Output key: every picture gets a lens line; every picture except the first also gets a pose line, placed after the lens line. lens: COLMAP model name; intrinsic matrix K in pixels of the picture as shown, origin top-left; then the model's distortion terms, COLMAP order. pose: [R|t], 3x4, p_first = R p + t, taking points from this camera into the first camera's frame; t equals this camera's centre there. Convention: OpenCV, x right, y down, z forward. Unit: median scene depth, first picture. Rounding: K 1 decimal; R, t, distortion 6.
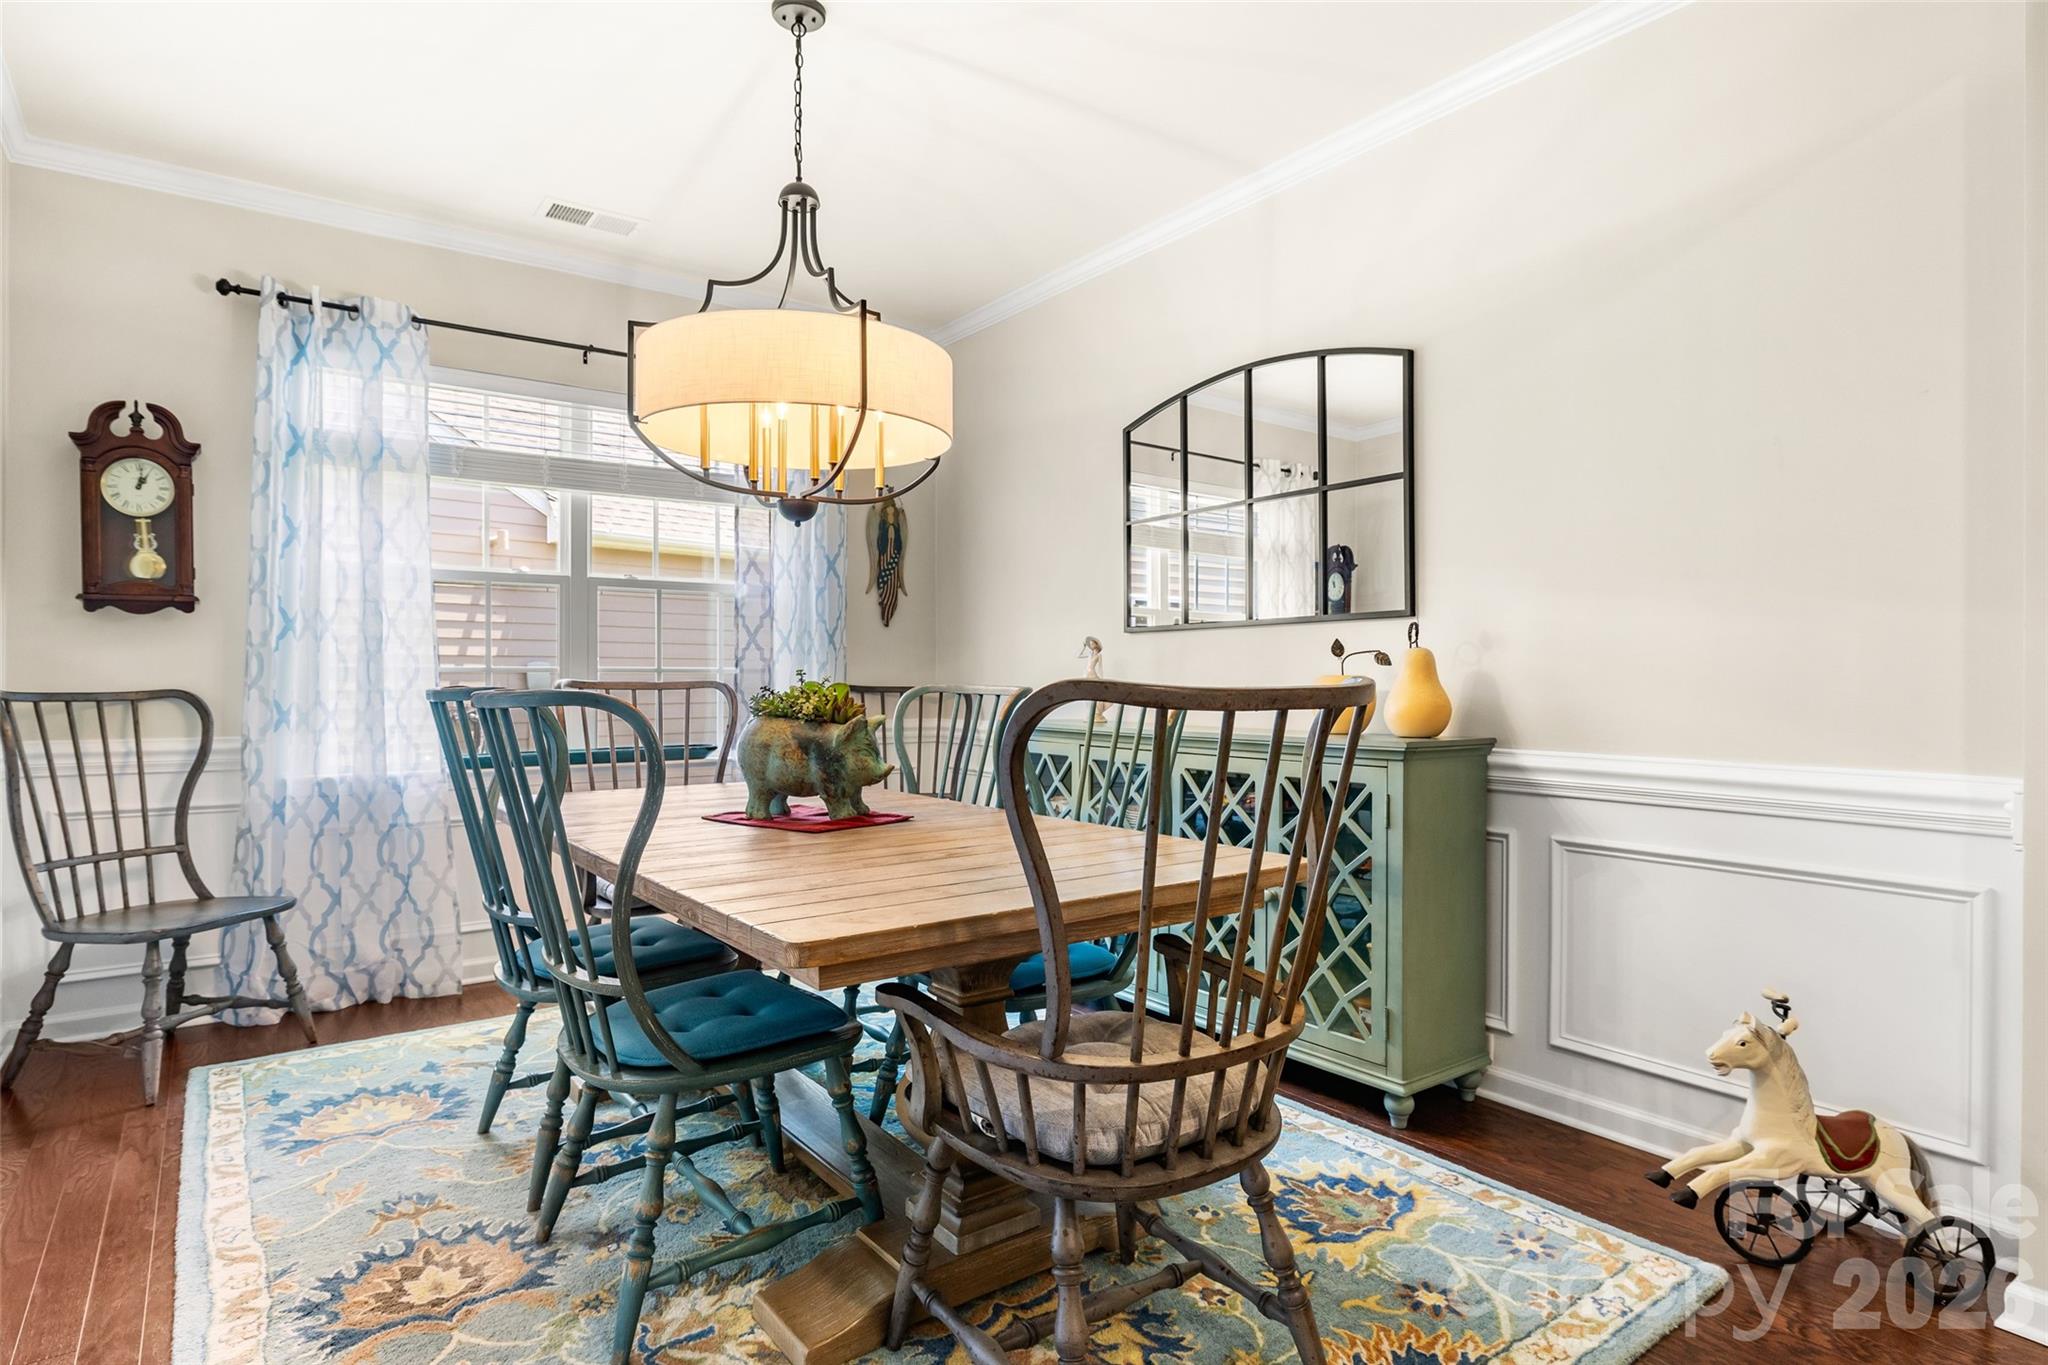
lens RADIAL K [[1093.2, 0, 1012.4], [0, 1093.2, 679.9], [0, 0, 1]] dist [-0.005094, 0.000271]
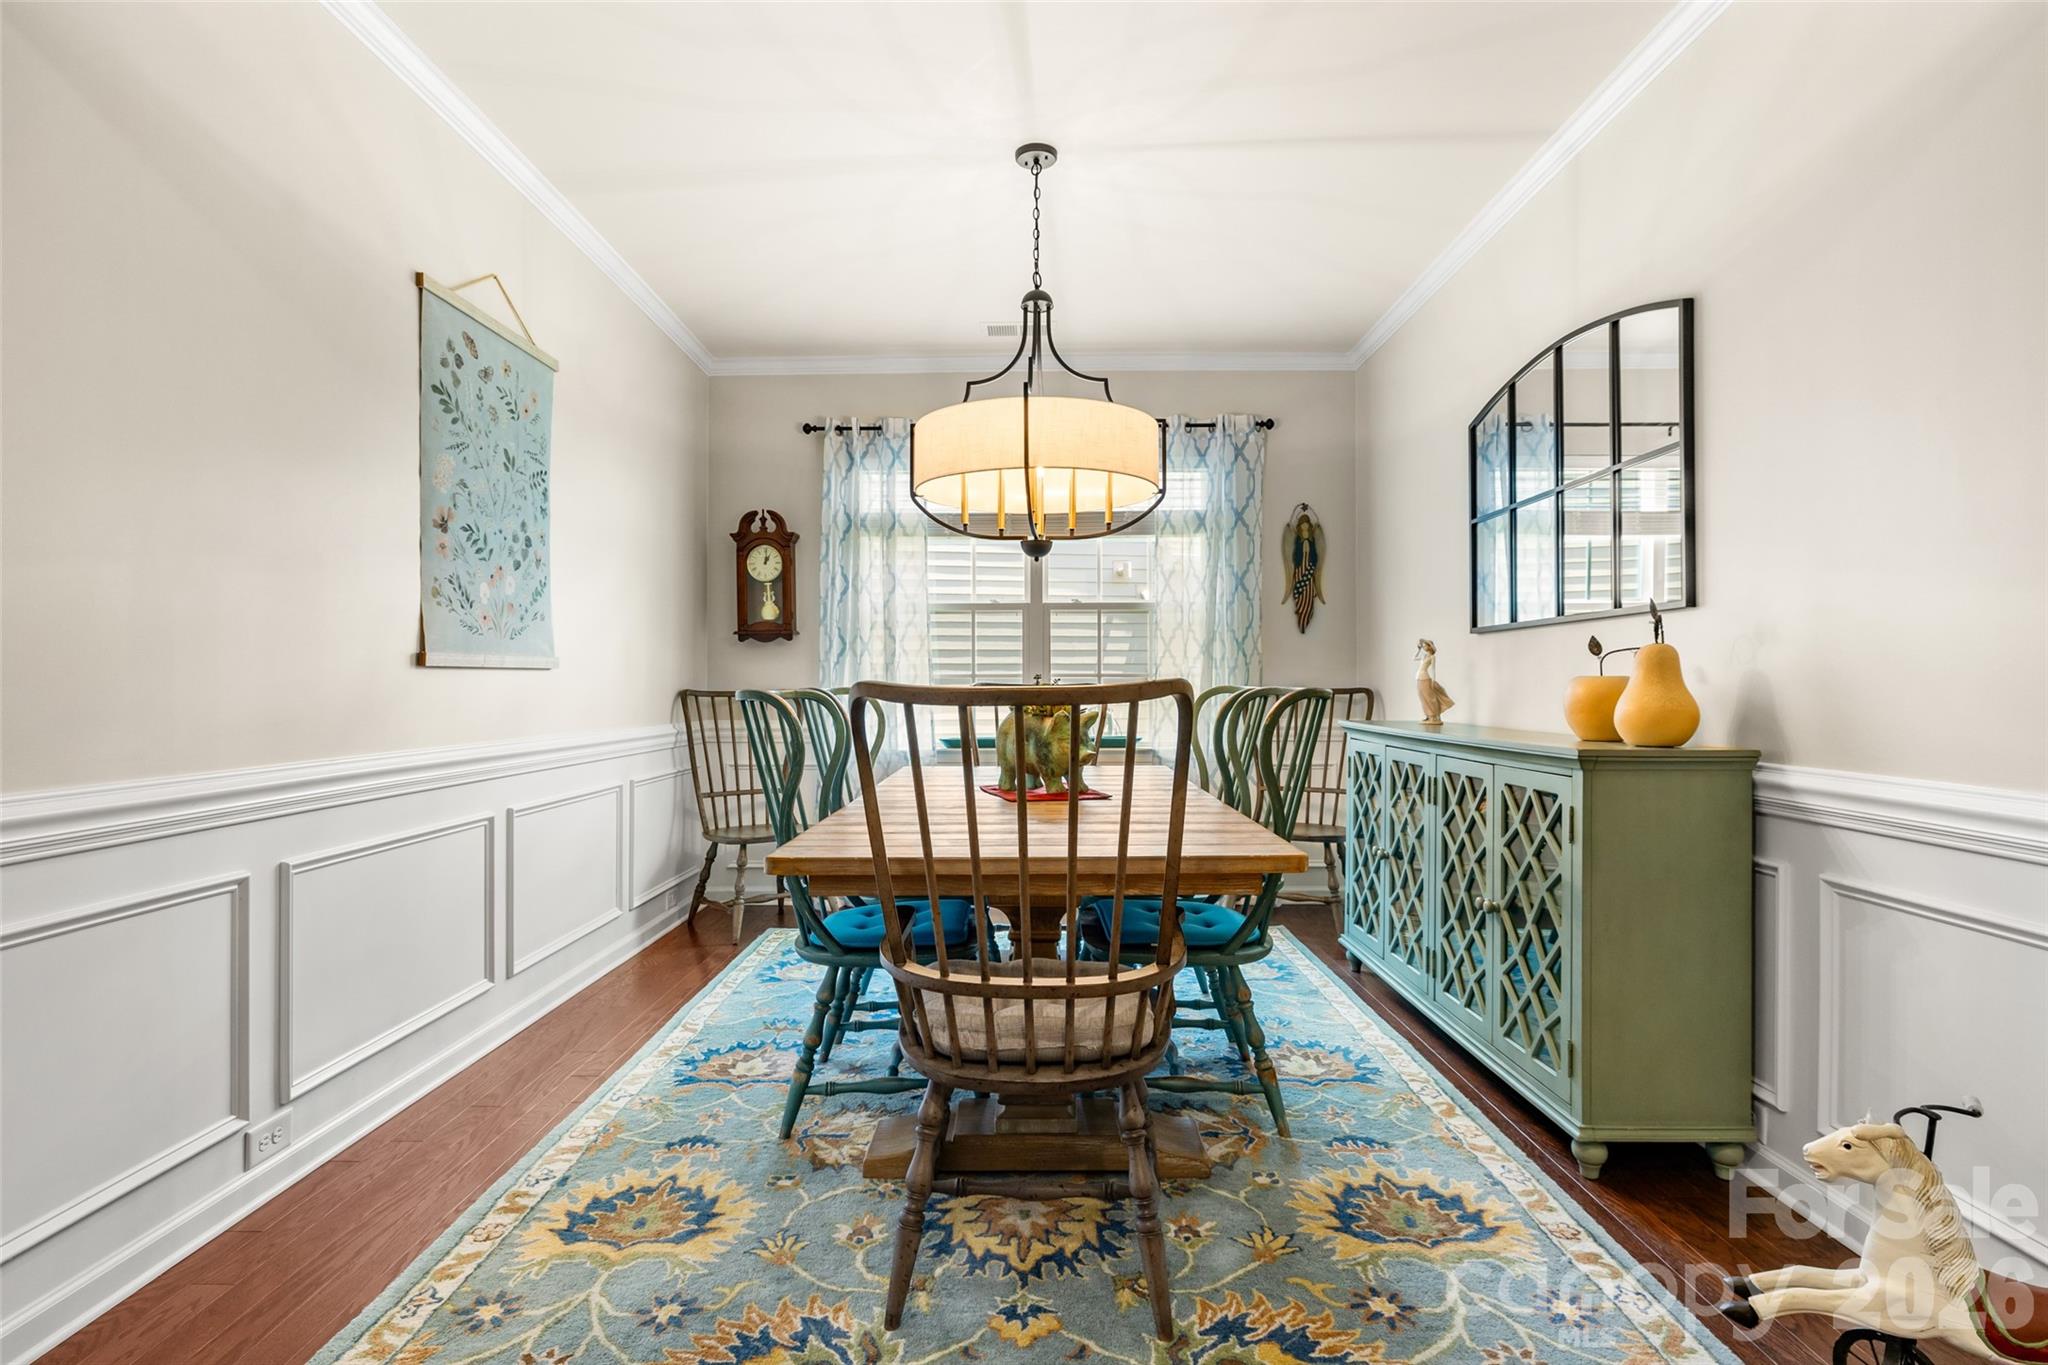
lens RADIAL K [[1011.6, 0, 1024.0], [0, 1011.6, 682.5], [0, 0, 1]] dist [-0.000727, -0.000624]
pose [[0.798912, -0.002392, -0.601443, 0.423469], [0.002306, 0.999997, -0.000914, 0.000849], [0.601444, -0.000657, 0.798915, 0.045314]]
